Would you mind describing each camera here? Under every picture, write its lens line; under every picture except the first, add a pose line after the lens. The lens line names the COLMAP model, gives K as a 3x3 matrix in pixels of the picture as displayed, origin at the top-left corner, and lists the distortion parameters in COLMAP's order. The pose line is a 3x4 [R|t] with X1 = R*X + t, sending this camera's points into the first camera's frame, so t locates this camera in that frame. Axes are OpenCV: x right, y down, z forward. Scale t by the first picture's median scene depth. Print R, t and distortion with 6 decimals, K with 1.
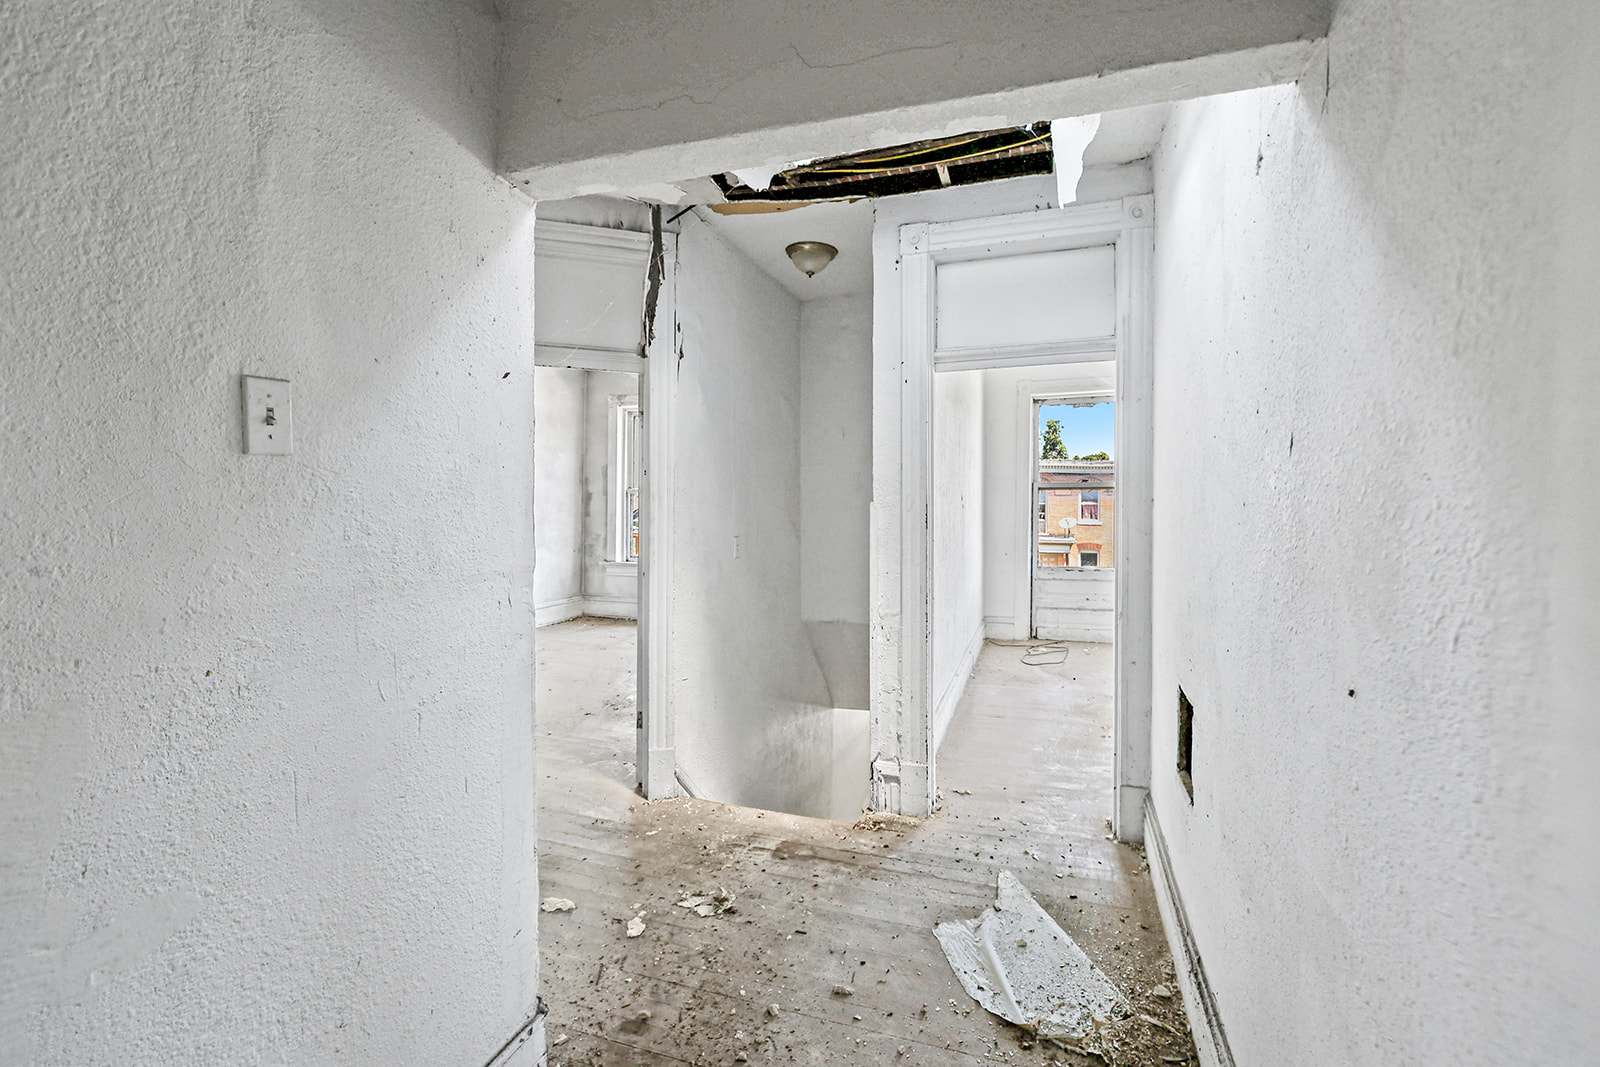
lens RADIAL K [[712.8, 0, 789.6], [0, 712.8, 497.9], [0, 0, 1]] dist [-0.001463, 0.000076]
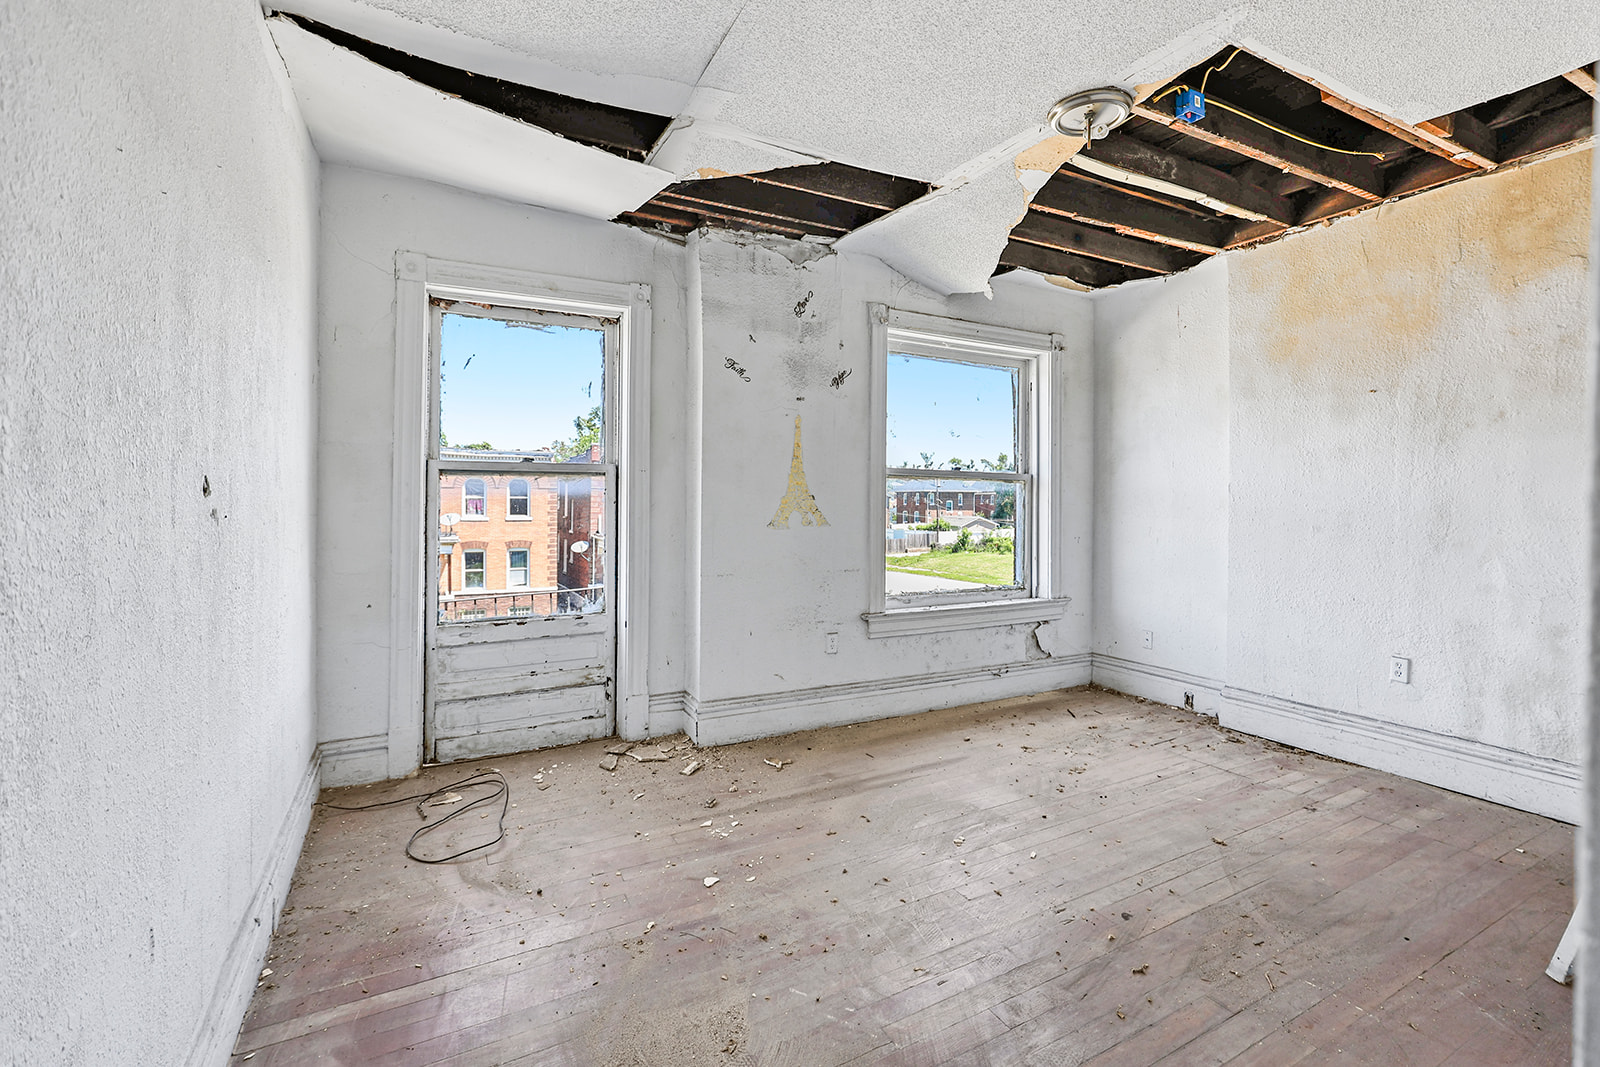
lens RADIAL K [[712.8, 0, 794.8], [0, 712.8, 497.1], [0, 0, 1]] dist [-0.001463, 0.000076]
pose [[0.673773, -0.002371, 0.738934, 0.114544], [-0.004279, 0.999966, 0.007109, 0.000635], [-0.738926, -0.007952, 0.673740, 0.375122]]
